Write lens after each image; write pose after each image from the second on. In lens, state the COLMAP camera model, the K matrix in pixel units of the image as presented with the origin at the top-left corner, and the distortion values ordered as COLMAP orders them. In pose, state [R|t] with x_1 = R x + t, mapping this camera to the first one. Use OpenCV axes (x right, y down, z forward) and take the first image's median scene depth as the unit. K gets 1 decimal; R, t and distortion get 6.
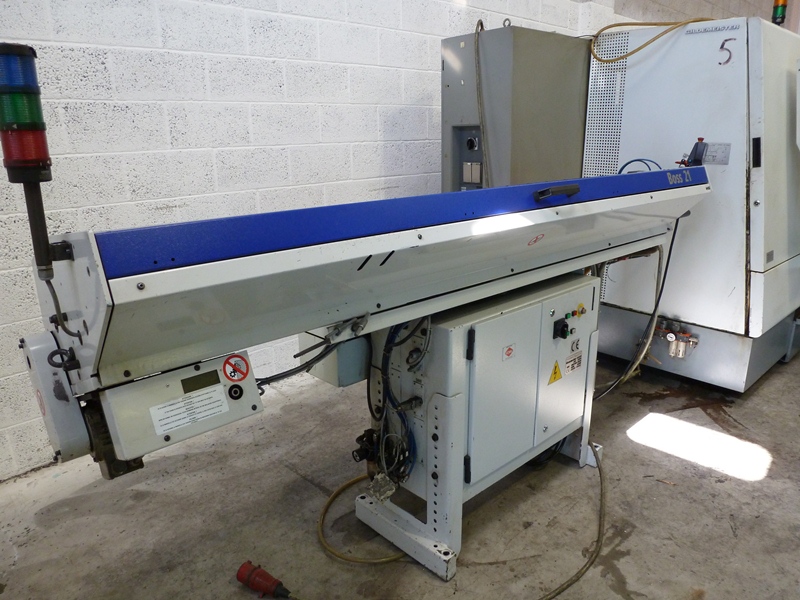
lens RADIAL K [[578.8, 0, 400.0], [0, 578.8, 300.0], [0, 0, 1]] dist [-0.068965, 0.032644]
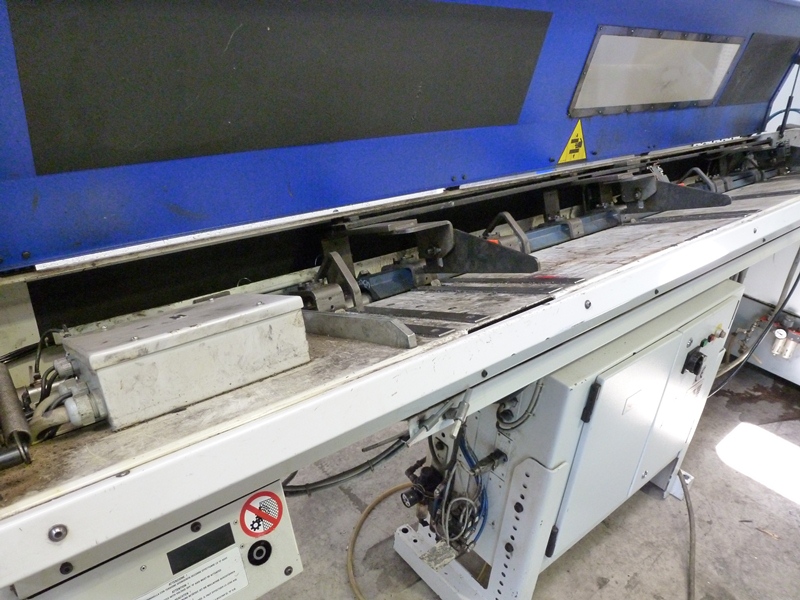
lens RADIAL K [[578.8, 0, 400.0], [0, 578.8, 300.0], [0, 0, 1]] dist [-0.068965, 0.032644]
pose [[0.995099, 0.097201, -0.018170, -0.086387], [-0.091742, 0.976069, 0.197162, -0.129077], [0.036900, -0.194529, 0.980203, 0.263826]]
